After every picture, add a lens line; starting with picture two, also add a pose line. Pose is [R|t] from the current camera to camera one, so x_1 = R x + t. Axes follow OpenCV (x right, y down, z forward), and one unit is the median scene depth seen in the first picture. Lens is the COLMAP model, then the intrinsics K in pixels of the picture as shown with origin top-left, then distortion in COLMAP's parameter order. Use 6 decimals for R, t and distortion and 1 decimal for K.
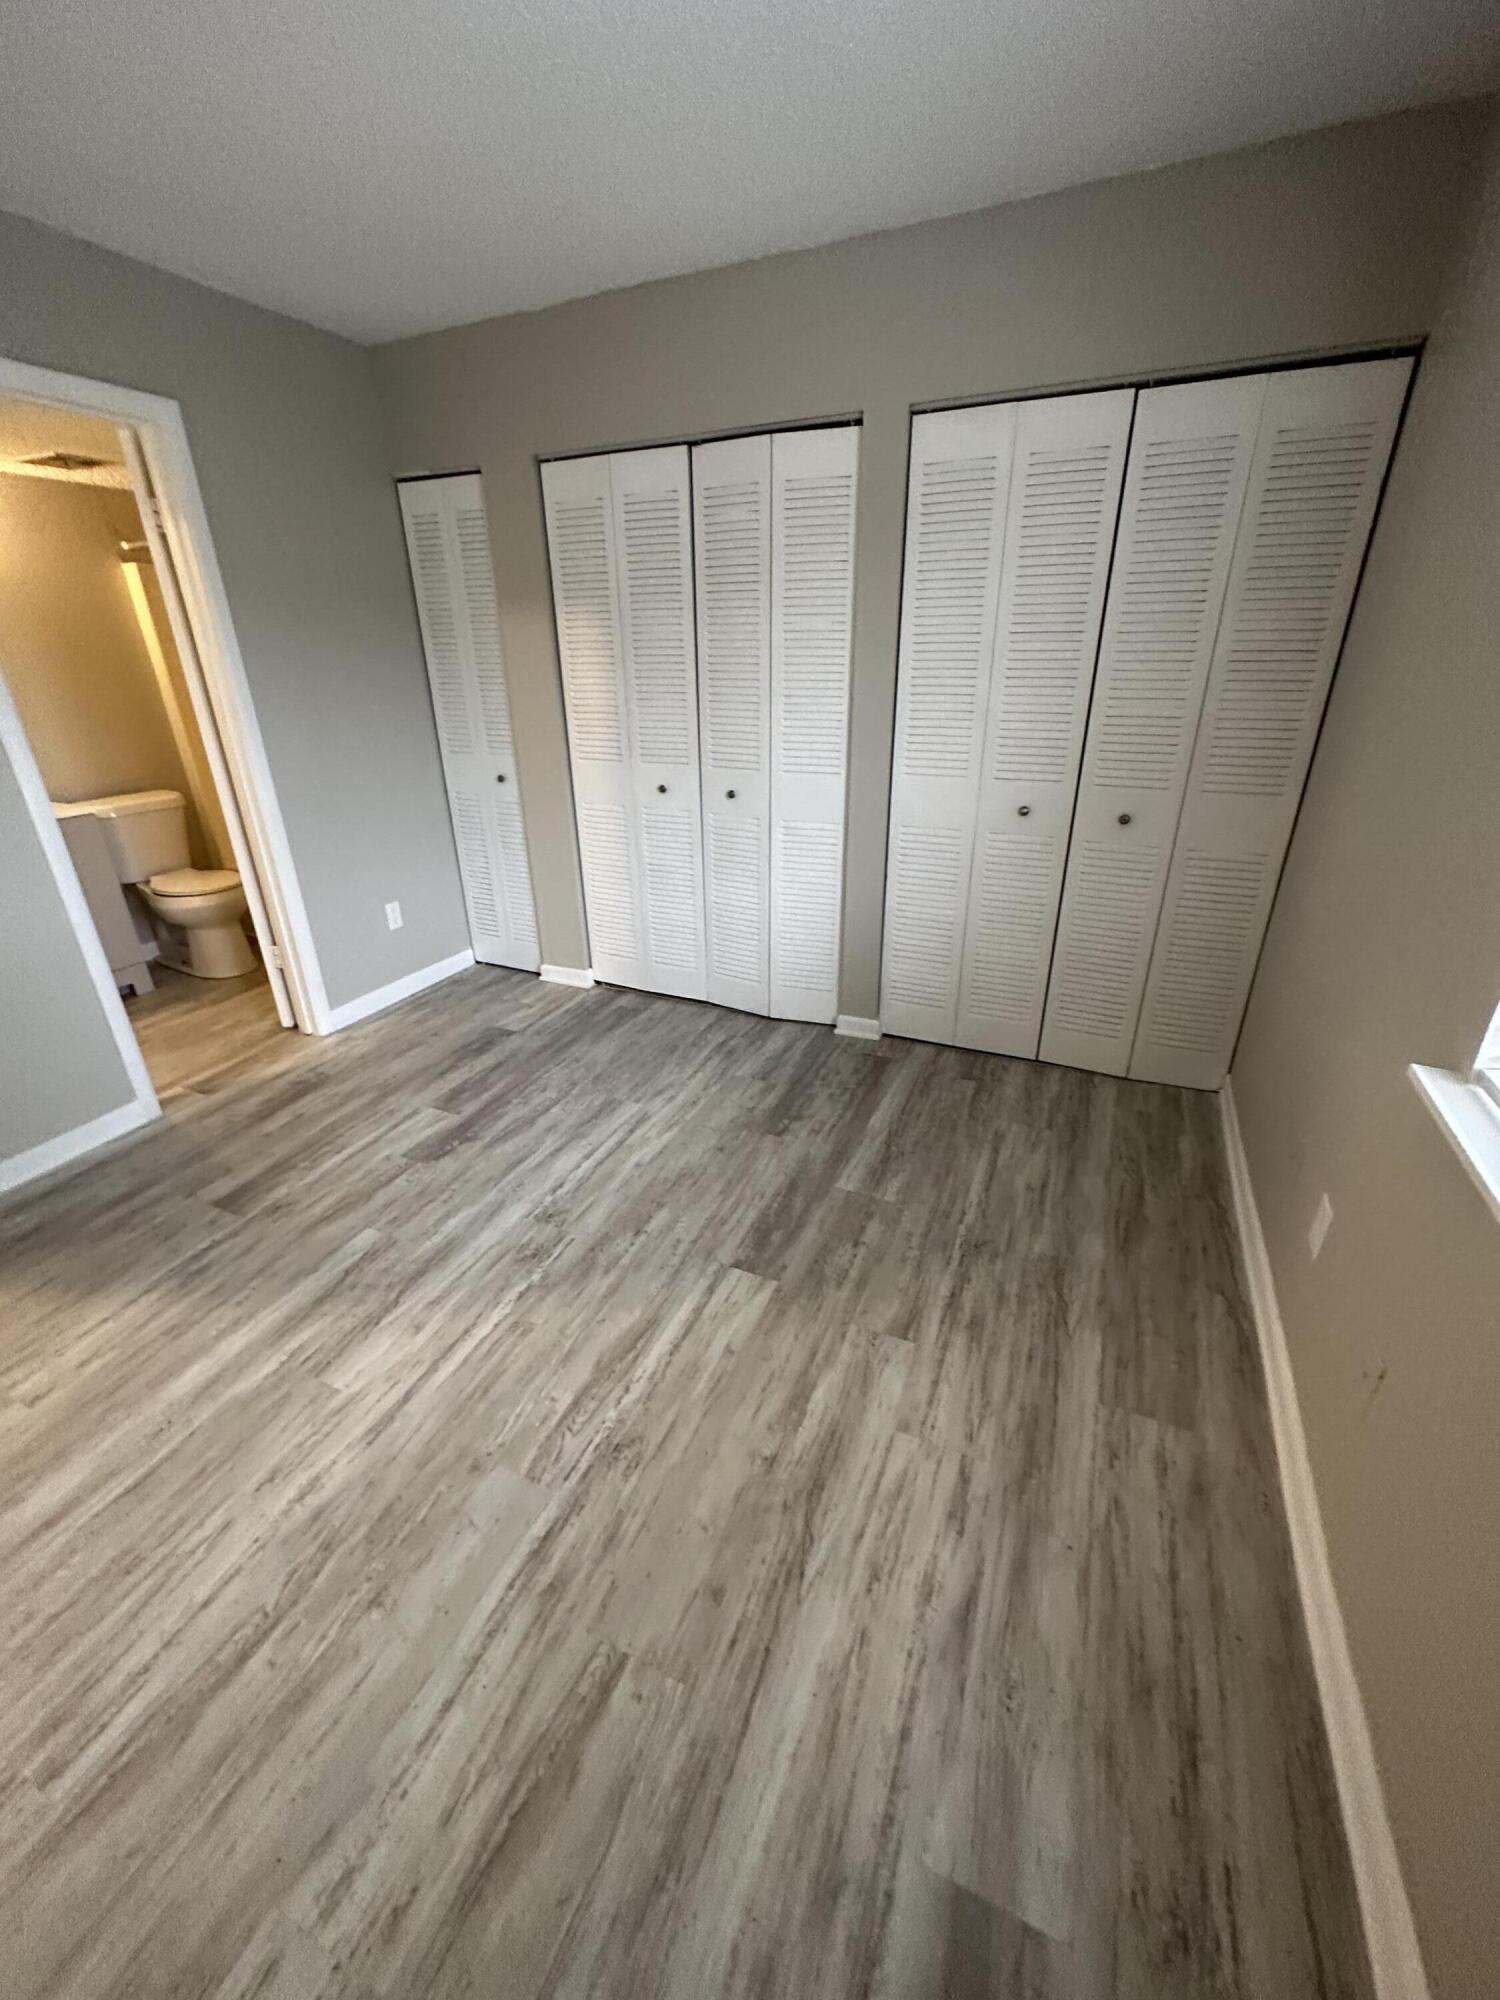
lens RADIAL K [[792.5, 0, 744.1], [0, 792.5, 1001.4], [0, 0, 1]] dist [-0.003600, 0.000587]
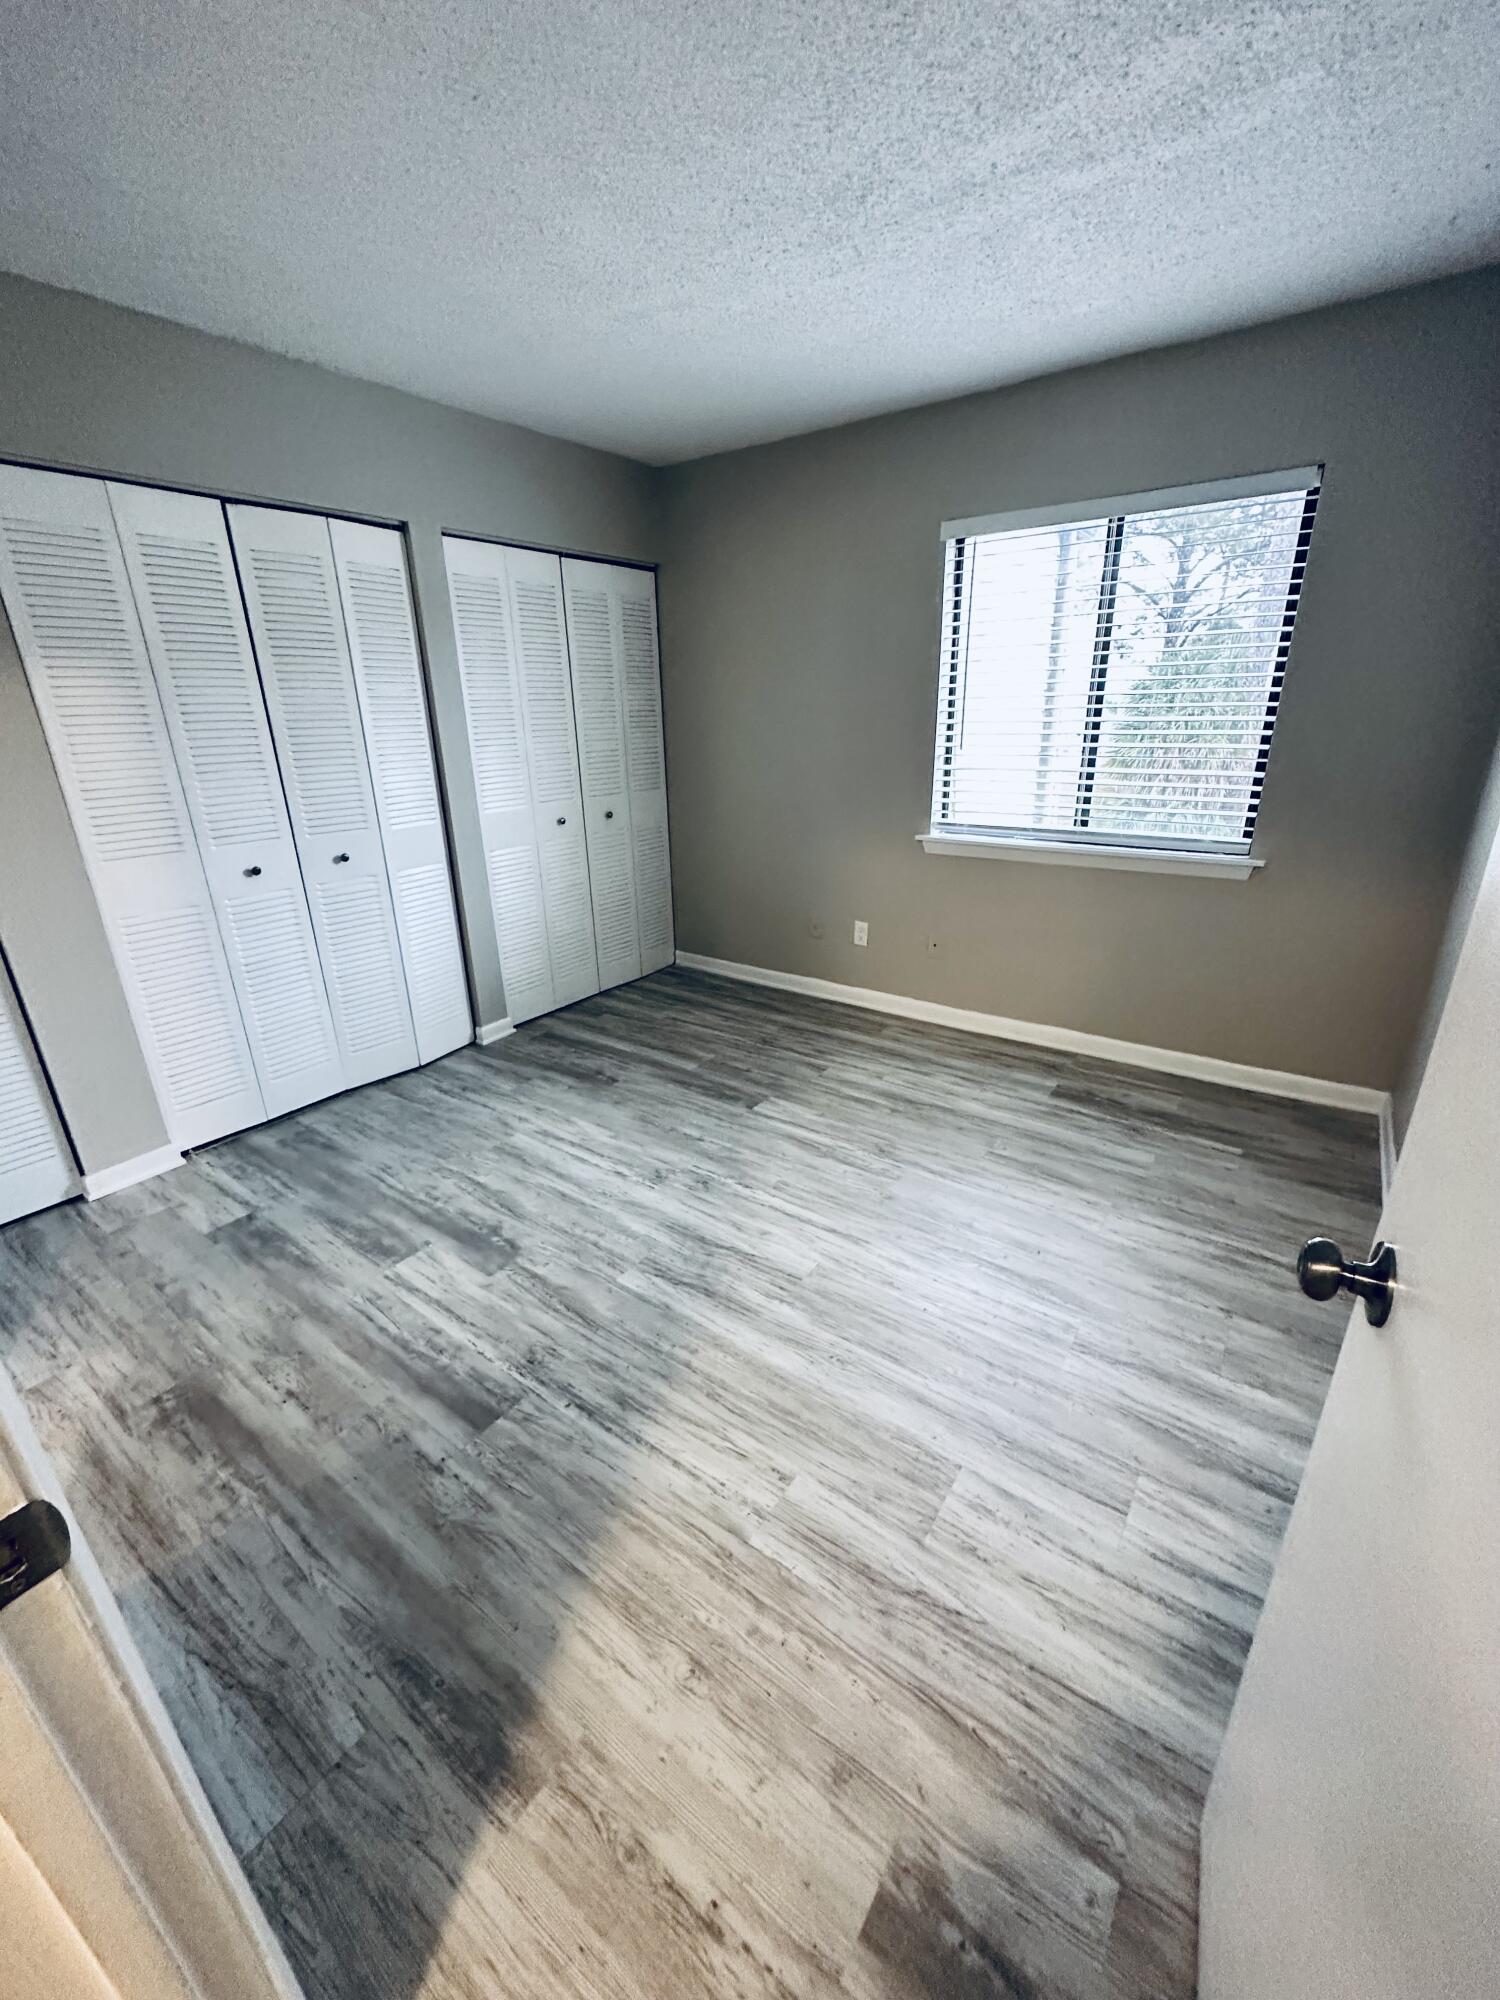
lens RADIAL K [[792.5, 0, 748.3], [0, 792.5, 1004.6], [0, 0, 1]] dist [-0.003600, 0.000587]
pose [[0.208010, -0.337288, 0.918133, -1.092502], [0.415339, 0.880295, 0.229289, -0.149975], [-0.885565, 0.333642, 0.323199, 0.381917]]
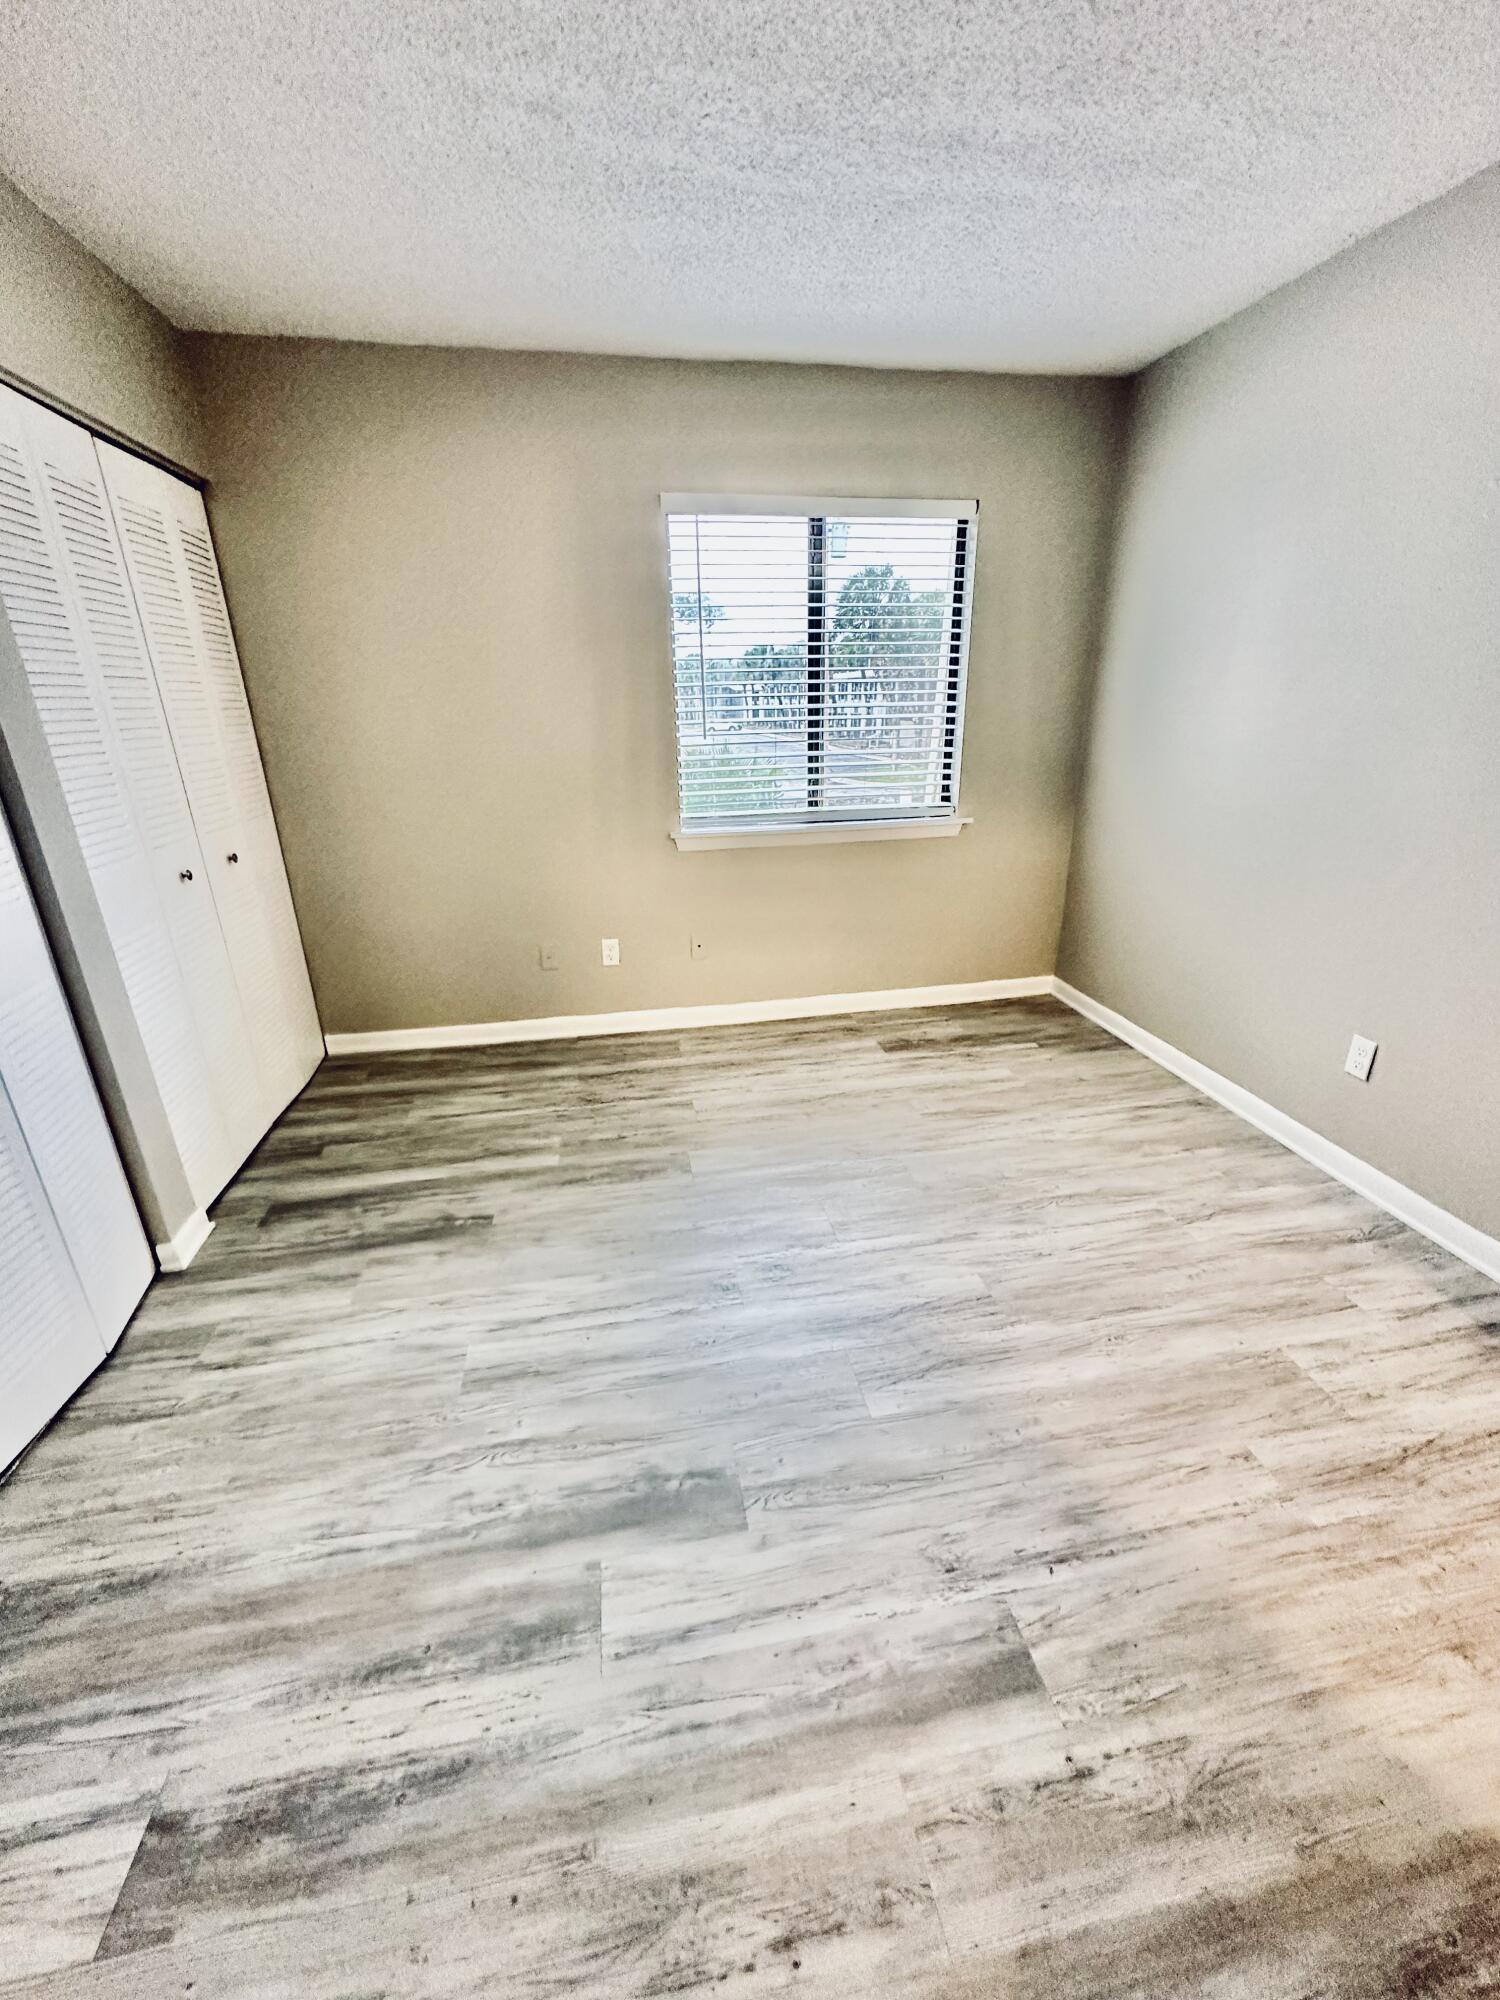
lens RADIAL K [[792.5, 0, 744.3], [0, 792.5, 1004.7], [0, 0, 1]] dist [-0.003600, 0.000587]
pose [[-0.560340, -0.276464, 0.780760, -0.792270], [0.361563, 0.766444, 0.530883, -0.408380], [-0.745178, 0.579769, -0.329510, 0.992528]]
